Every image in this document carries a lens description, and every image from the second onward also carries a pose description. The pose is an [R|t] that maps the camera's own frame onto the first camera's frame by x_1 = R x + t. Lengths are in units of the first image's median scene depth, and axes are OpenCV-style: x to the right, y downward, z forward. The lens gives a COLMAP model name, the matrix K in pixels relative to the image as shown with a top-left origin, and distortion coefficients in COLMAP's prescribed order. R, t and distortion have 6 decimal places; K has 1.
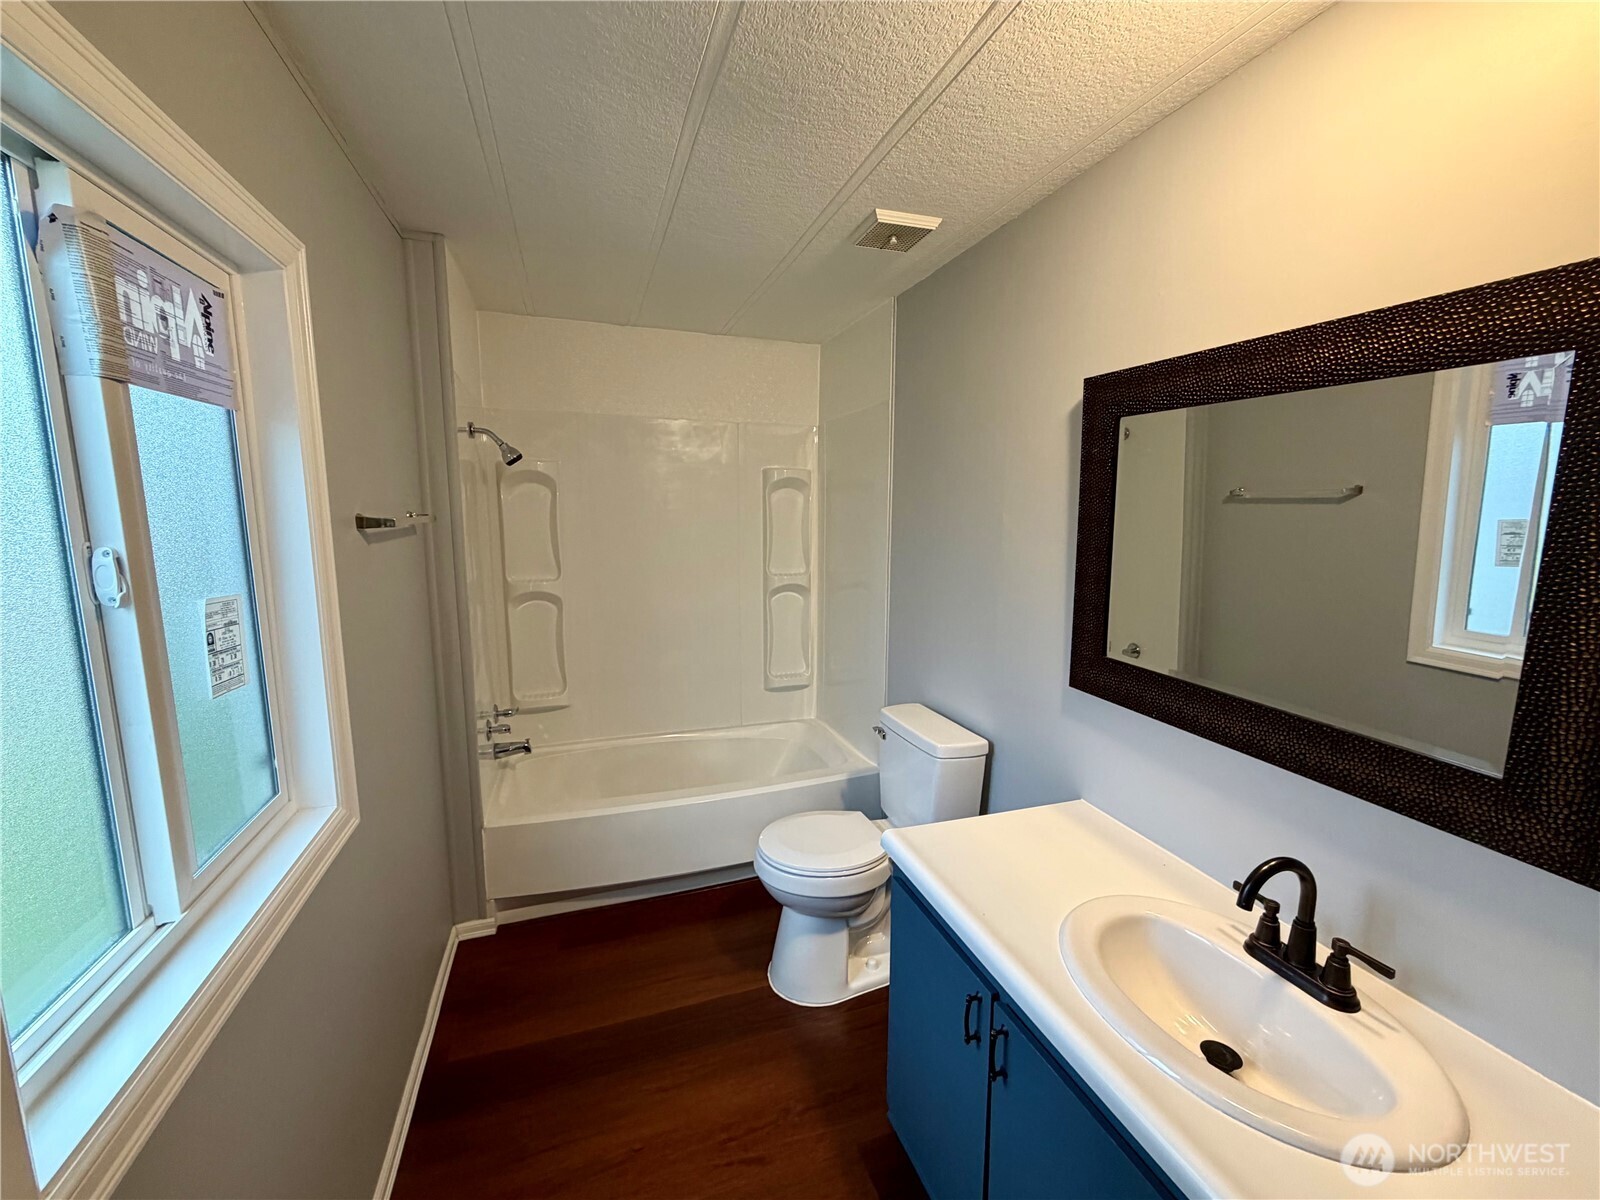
lens RADIAL K [[639.2, 0, 795.3], [0, 639.2, 597.2], [0, 0, 1]] dist [-0.001591, -0.000404]
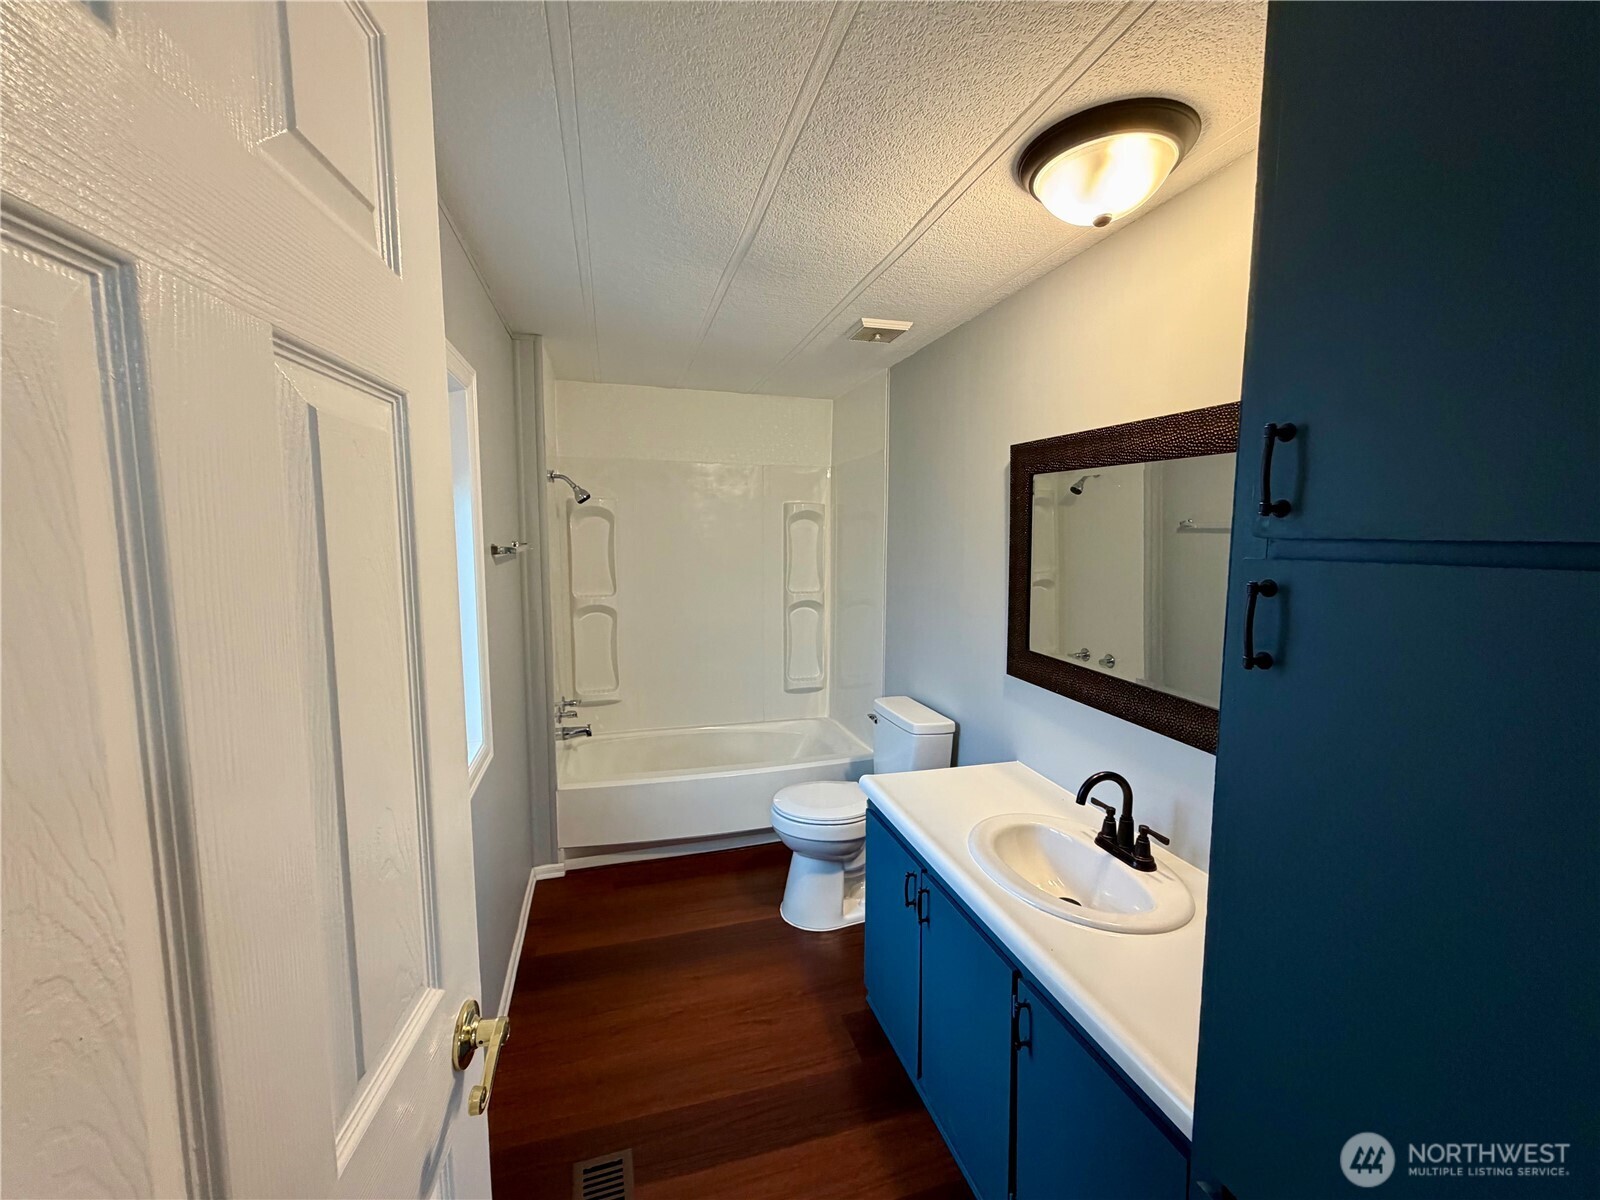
lens RADIAL K [[639.2, 0, 800.8], [0, 639.2, 597.2], [0, 0, 1]] dist [-0.001591, -0.000404]
pose [[0.999175, 0.004612, -0.040338, 0.046413], [-0.006105, 0.999298, -0.036955, 0.026623], [0.040139, 0.037171, 0.998502, -0.280387]]
